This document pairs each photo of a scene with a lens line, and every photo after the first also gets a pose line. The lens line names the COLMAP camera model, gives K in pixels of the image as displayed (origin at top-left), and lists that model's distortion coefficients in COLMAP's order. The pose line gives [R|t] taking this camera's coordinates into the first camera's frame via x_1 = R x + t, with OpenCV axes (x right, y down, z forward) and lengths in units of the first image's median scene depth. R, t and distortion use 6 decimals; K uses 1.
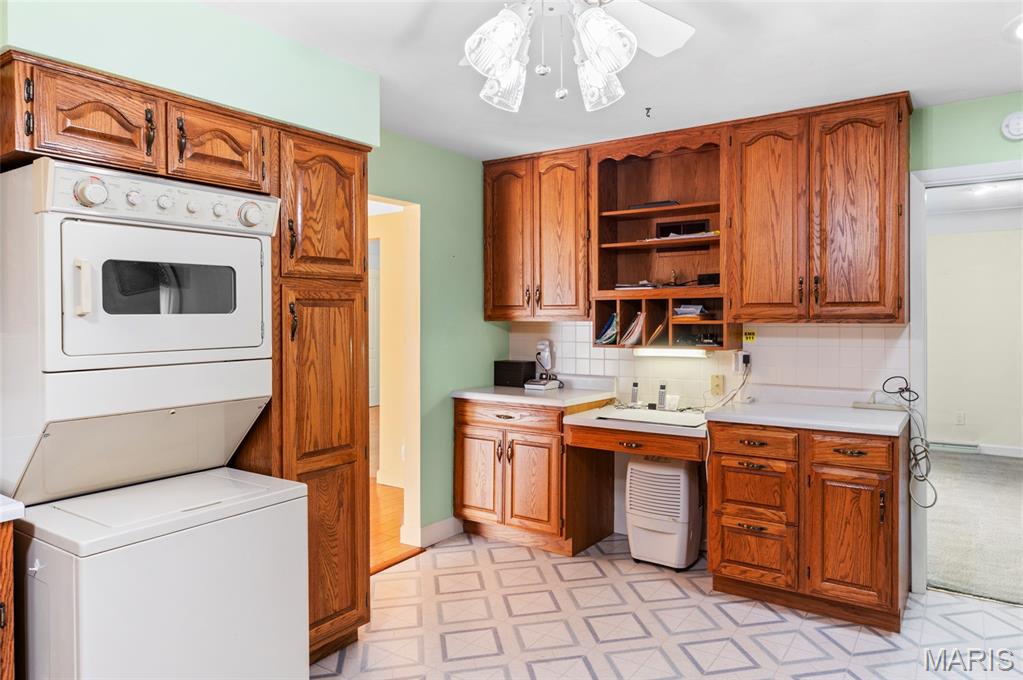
lens RADIAL K [[672.3, 0, 512.3], [0, 672.3, 324.4], [0, 0, 1]] dist [-0.001850, -0.001314]
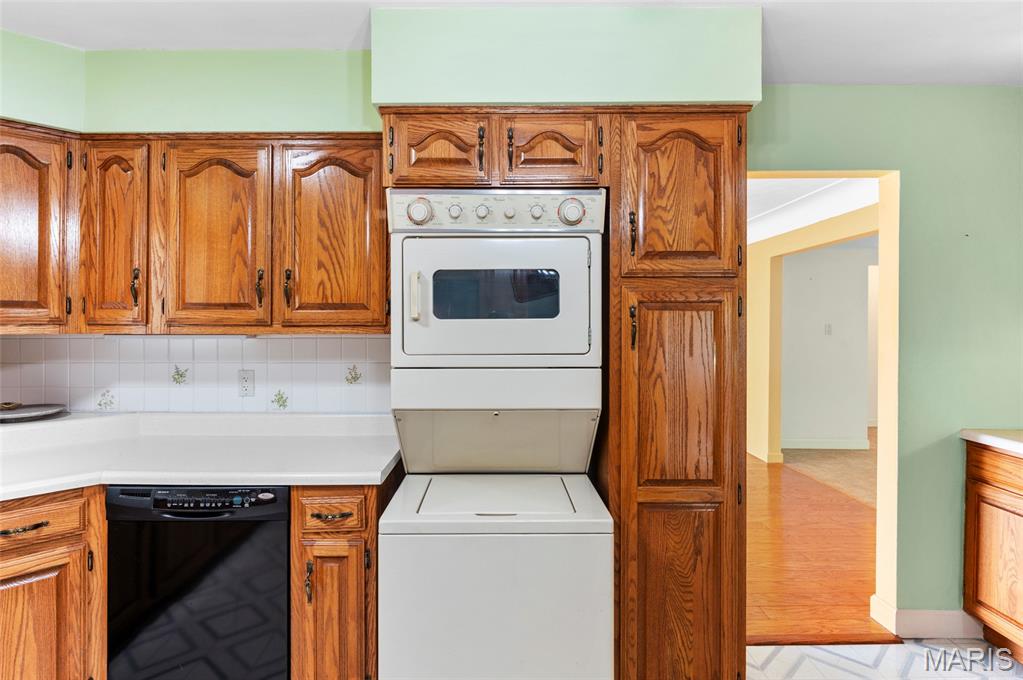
lens RADIAL K [[555.3, 0, 508.5], [0, 555.3, 324.1], [0, 0, 1]] dist [0.000027, -0.000764]
pose [[0.573730, 0.005347, -0.819027, 0.171465], [-0.012009, 0.999926, -0.001884, -0.005029], [0.818956, 0.010916, 0.573752, 0.439474]]
